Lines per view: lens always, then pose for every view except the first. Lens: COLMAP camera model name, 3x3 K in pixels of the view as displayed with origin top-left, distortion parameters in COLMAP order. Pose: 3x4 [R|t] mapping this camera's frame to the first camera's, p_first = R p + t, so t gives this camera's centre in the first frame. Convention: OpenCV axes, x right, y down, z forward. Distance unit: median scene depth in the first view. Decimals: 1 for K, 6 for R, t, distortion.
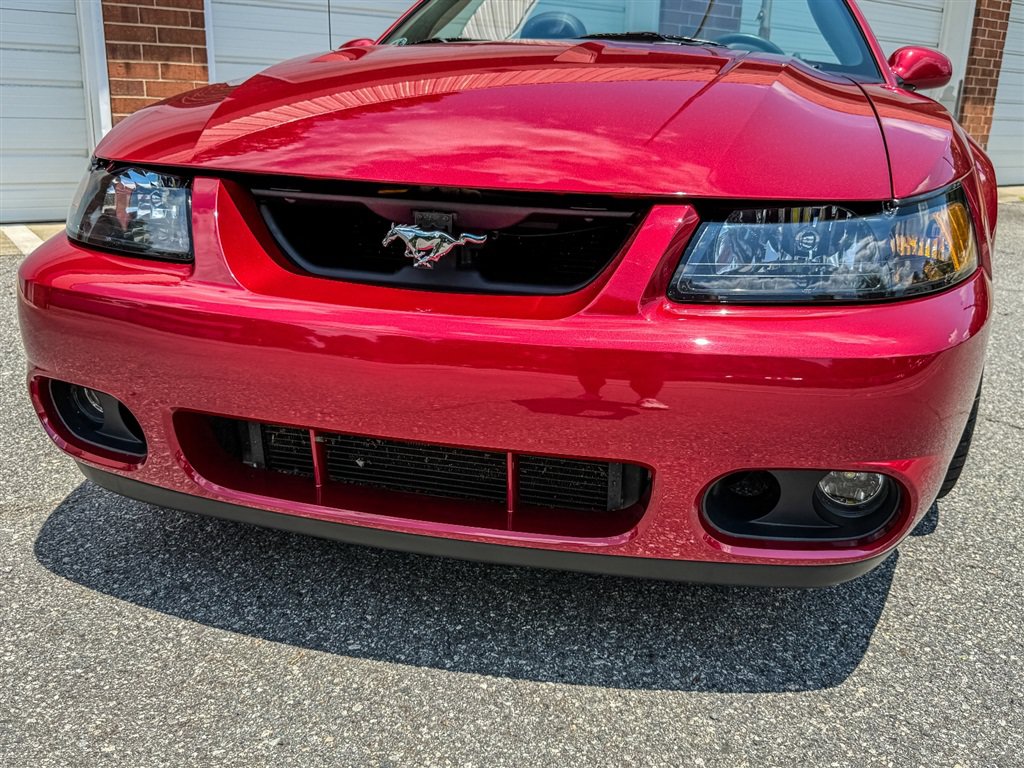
lens RADIAL K [[911.8, 0, 509.6], [0, 911.8, 384.9], [0, 0, 1]] dist [0.061568, -0.115158]
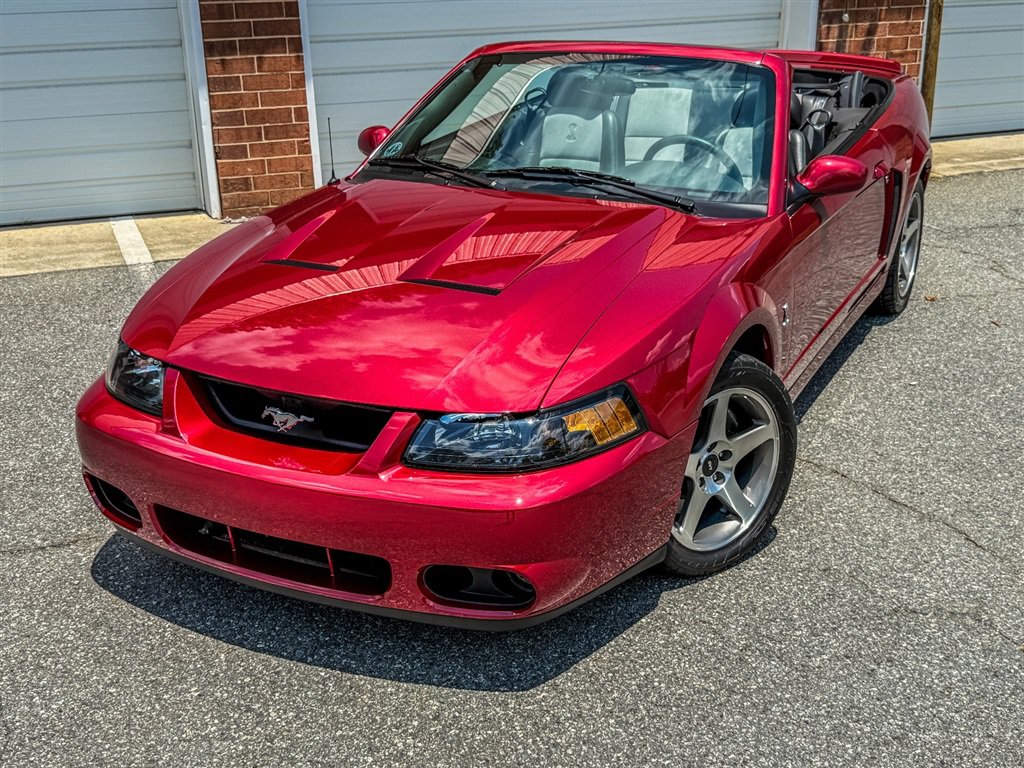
lens RADIAL K [[1200.2, 0, 508.2], [0, 1200.2, 388.2], [0, 0, 1]] dist [0.196720, -0.484784]
pose [[0.976280, 0.031484, -0.214210, 0.701592], [-0.016743, 0.997386, 0.070286, -0.331103], [0.215863, -0.065032, 0.974256, -0.988263]]
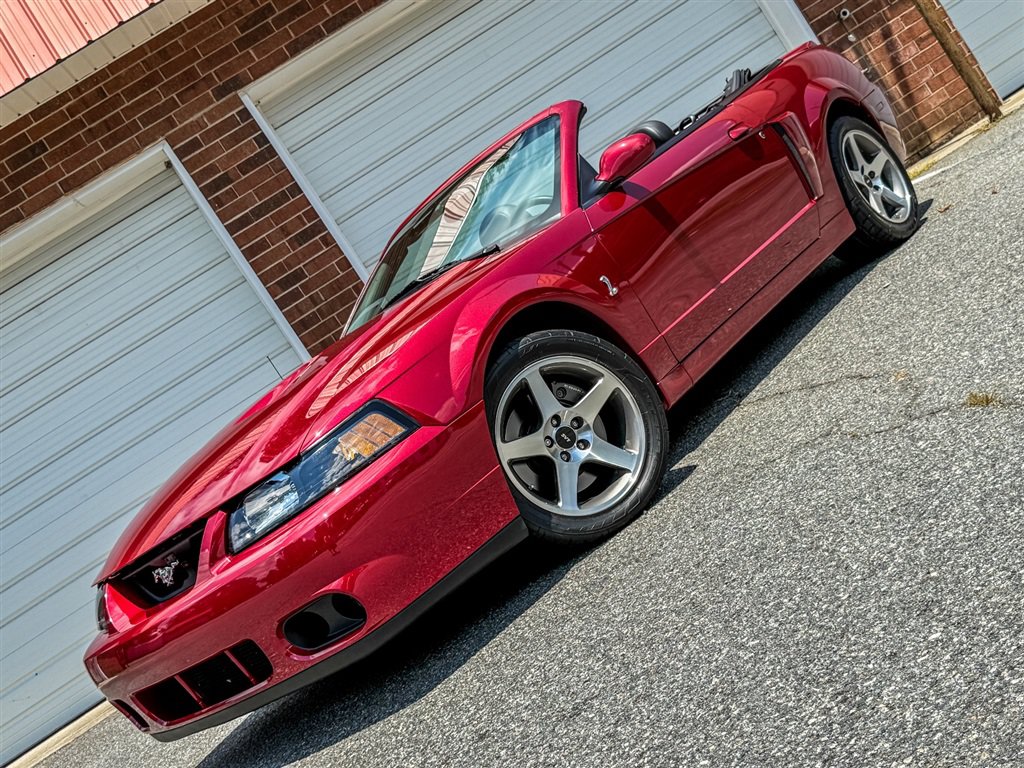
lens RADIAL K [[1192.1, 0, 506.4], [0, 1192.1, 385.9], [0, 0, 1]] dist [0.199973, -0.486507]
pose [[0.734739, -0.494978, -0.463847, 1.655436], [0.440481, 0.868147, -0.228685, 0.370999], [0.515882, -0.036292, 0.855891, -0.777119]]
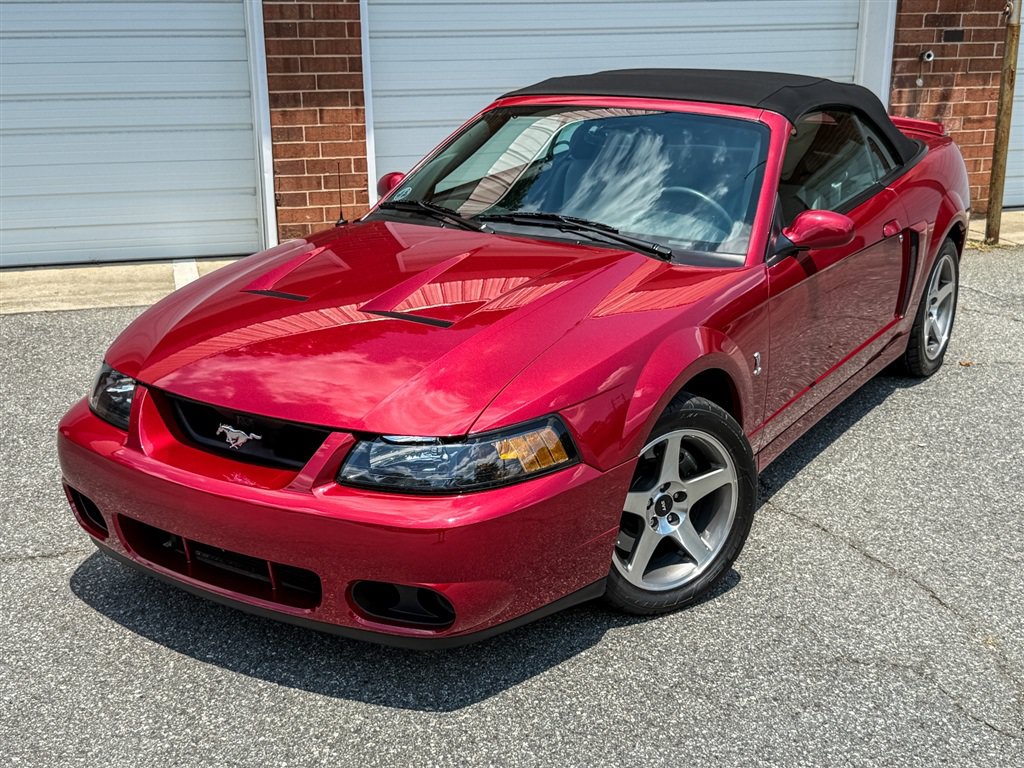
lens RADIAL K [[1238.4, 0, 511.3], [0, 1238.4, 381.6], [0, 0, 1]] dist [0.206197, -0.516062]
pose [[0.951822, 0.057165, -0.301274, 1.017339], [-0.055530, 0.998359, 0.013994, -0.285637], [0.301580, 0.003410, 0.953435, -1.053642]]
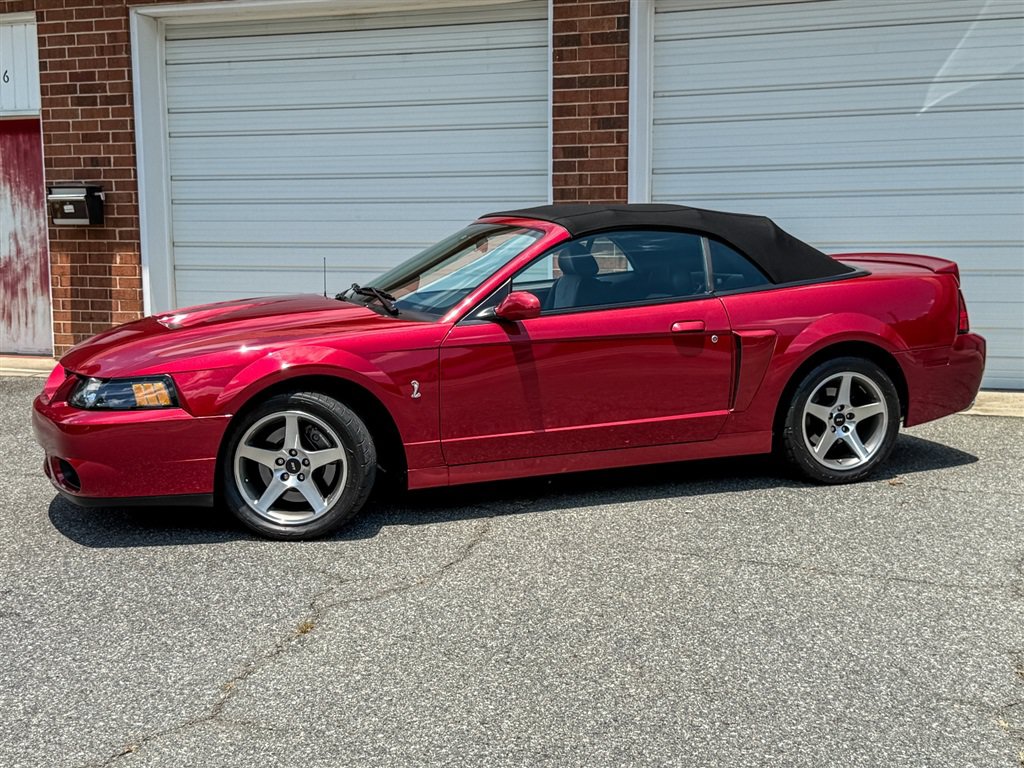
lens RADIAL K [[1339.3, 0, 510.9], [0, 1339.3, 383.1], [0, 0, 1]] dist [0.122137, -0.003606]
pose [[0.586535, 0.066819, -0.807163, 3.972407], [-0.205231, 0.976327, -0.068312, -0.125704], [0.783490, 0.205722, 0.586363, -0.465819]]
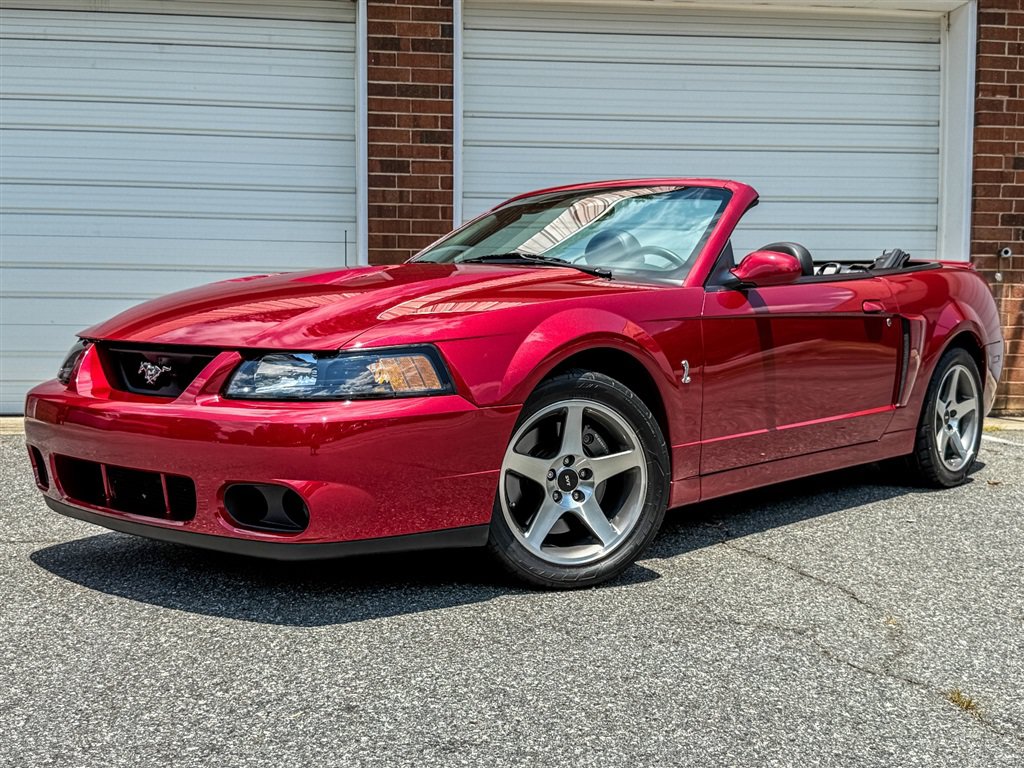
lens RADIAL K [[1192.1, 0, 506.4], [0, 1192.1, 385.9], [0, 0, 1]] dist [0.199973, -0.486507]
pose [[0.890419, 0.005504, -0.455109, 1.543092], [-0.112118, 0.971766, -0.207606, 0.287395], [0.441116, 0.235882, 0.865896, -0.802512]]
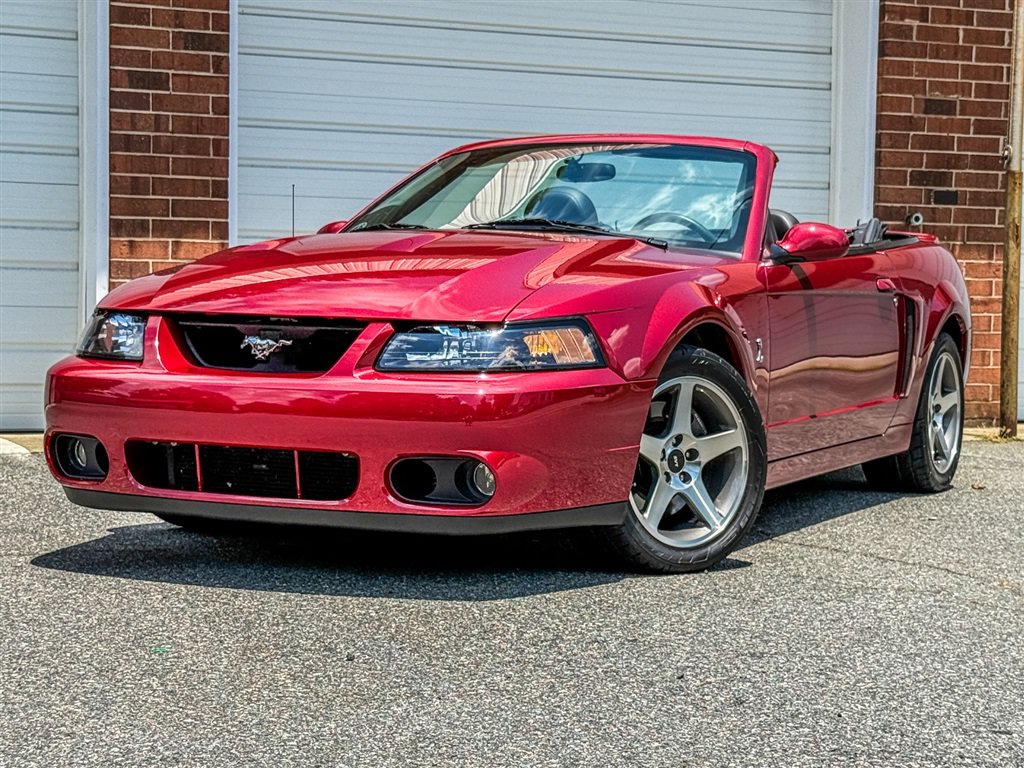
lens RADIAL K [[2040.7, 0, 506.4], [0, 2040.7, 386.6], [0, 0, 1]] dist [0.128142, 0.192066]
pose [[0.979524, -0.004304, -0.201280, 1.048737], [-0.045922, 0.968638, -0.244194, 0.781050], [0.196019, 0.248437, 0.948607, -2.406684]]
